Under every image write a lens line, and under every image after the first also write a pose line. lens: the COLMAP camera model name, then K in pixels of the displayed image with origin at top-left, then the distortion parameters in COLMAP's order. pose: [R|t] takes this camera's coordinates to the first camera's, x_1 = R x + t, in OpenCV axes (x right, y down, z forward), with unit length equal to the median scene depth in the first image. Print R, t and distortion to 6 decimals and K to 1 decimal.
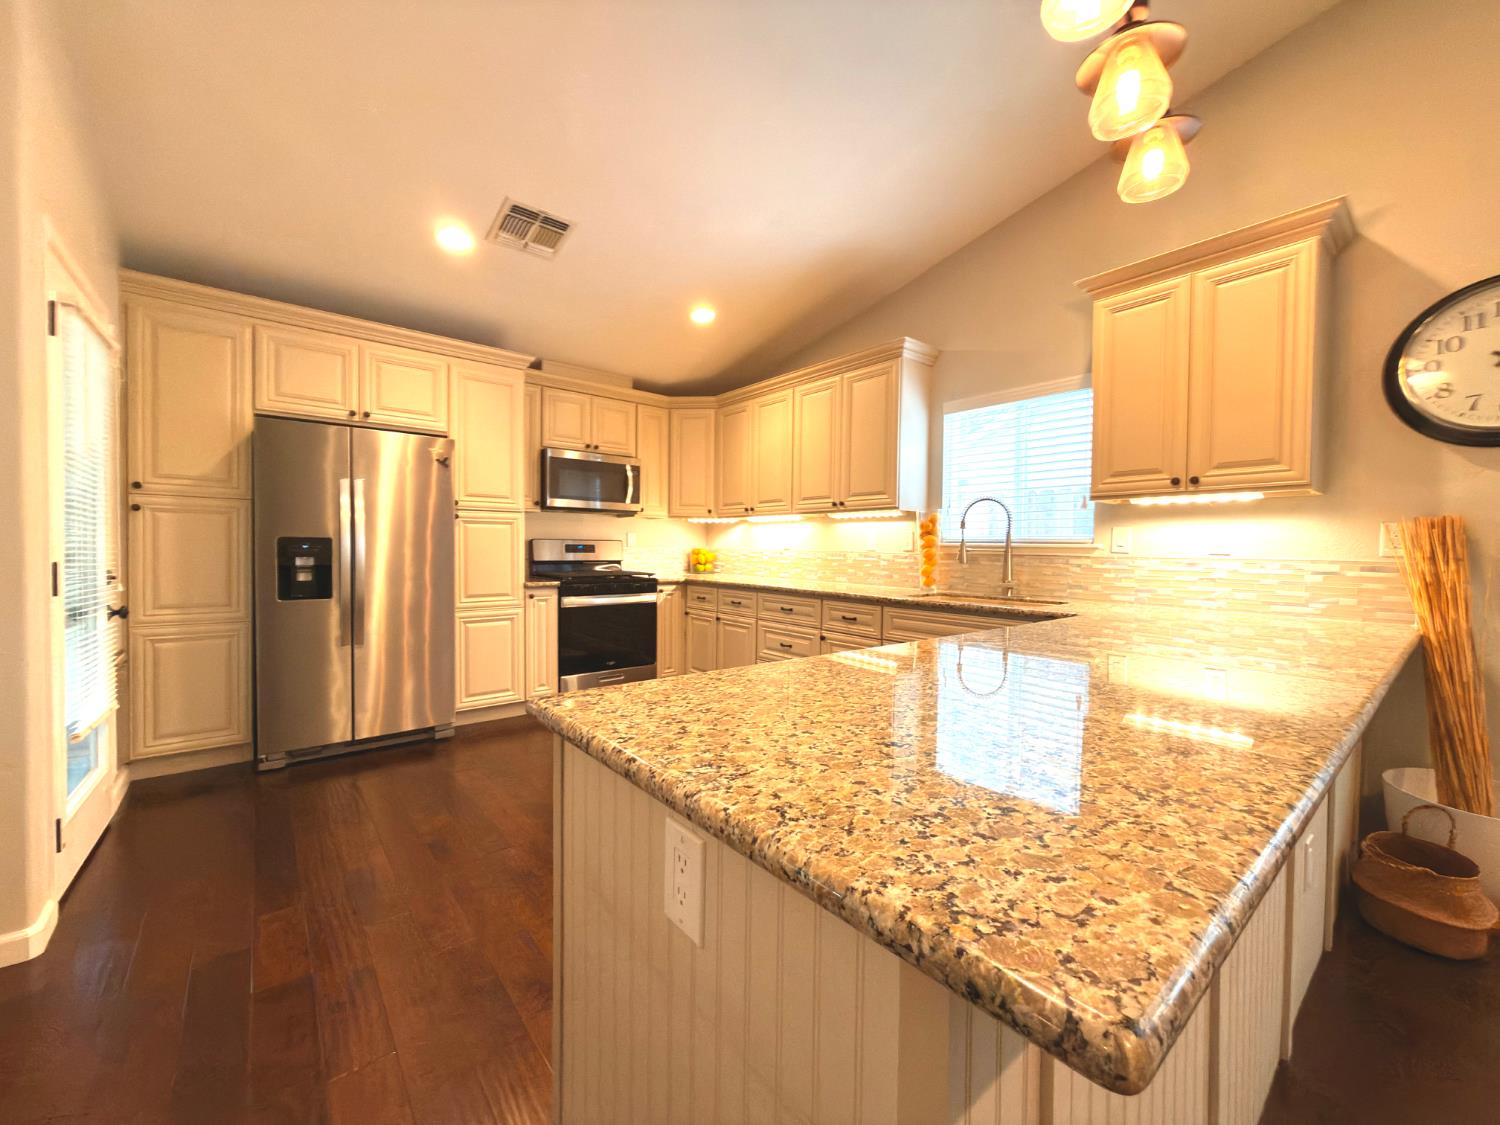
lens RADIAL K [[598.1, 0, 753.2], [0, 598.1, 560.2], [0, 0, 1]] dist [0.000013, -0.000363]
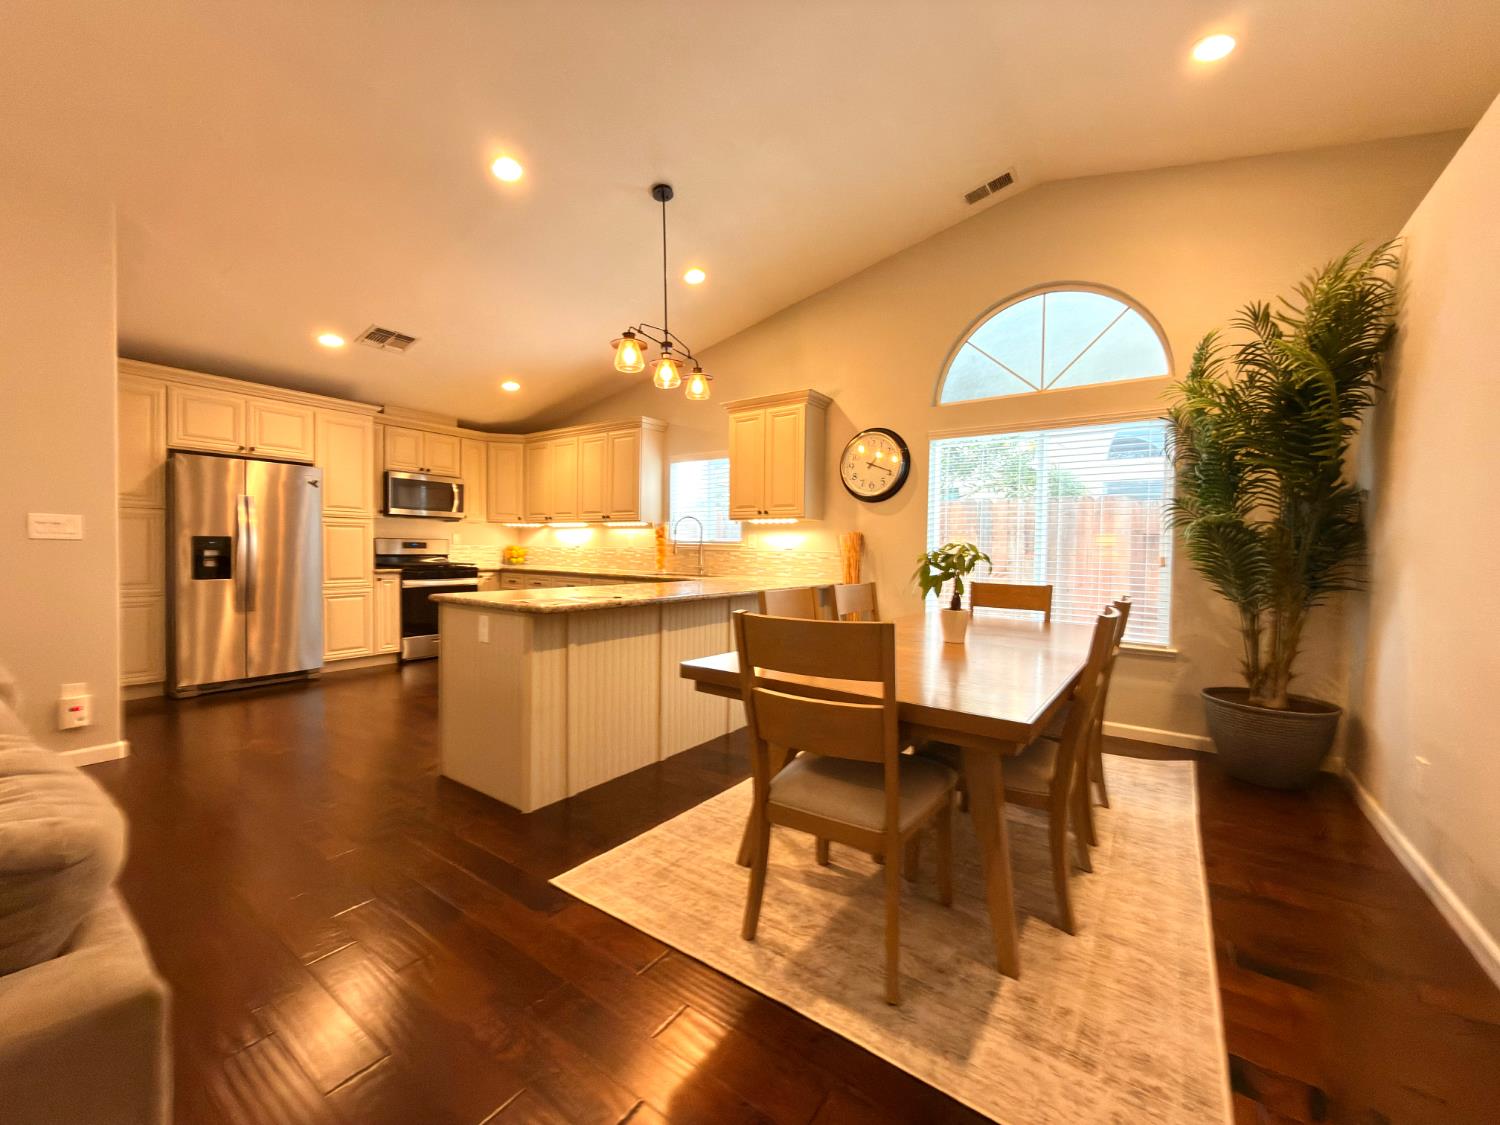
lens RADIAL K [[598.1, 0, 754.6], [0, 598.1, 560.1], [0, 0, 1]] dist [0.000013, -0.000363]
pose [[0.963279, -0.002787, 0.268487, 0.099663], [0.002400, 0.999996, 0.001768, 0.015583], [-0.268491, -0.001058, 0.963282, -0.592595]]
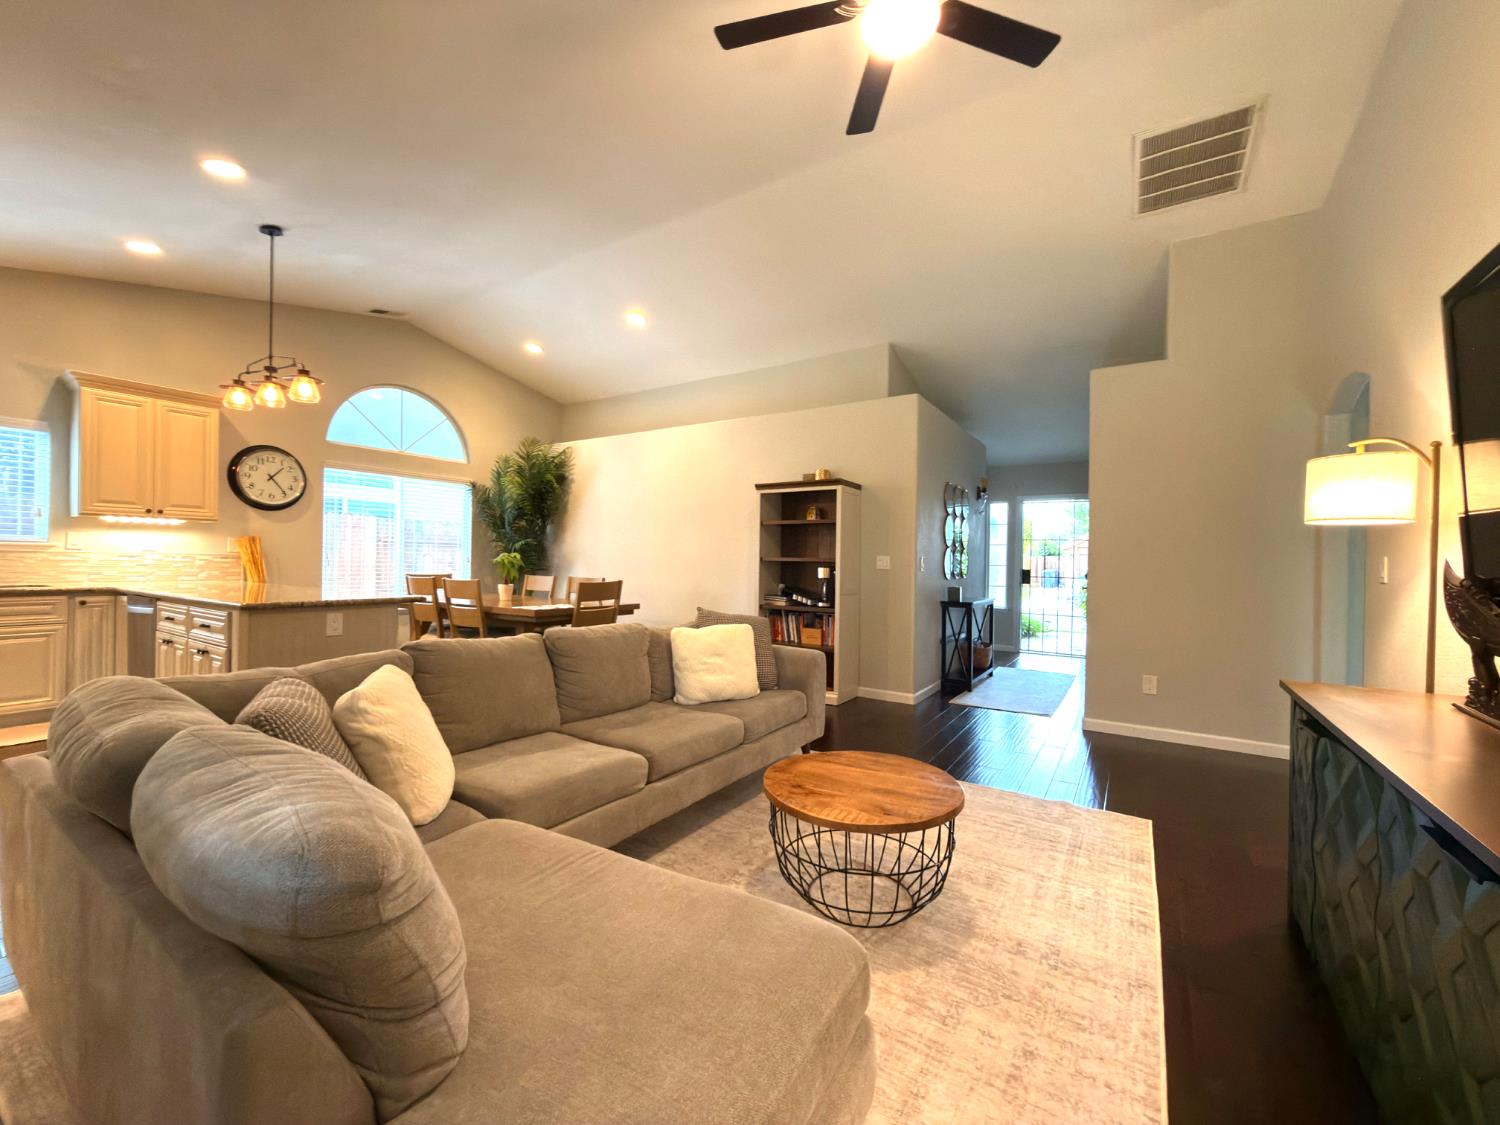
lens RADIAL K [[598.1, 0, 752.4], [0, 598.1, 561.7], [0, 0, 1]] dist [0.000013, -0.000363]
pose [[-0.304442, -0.017274, 0.952374, -1.021698], [-0.000583, 0.999839, 0.017948, -0.007023], [-0.952531, 0.004909, -0.304403, -0.125600]]
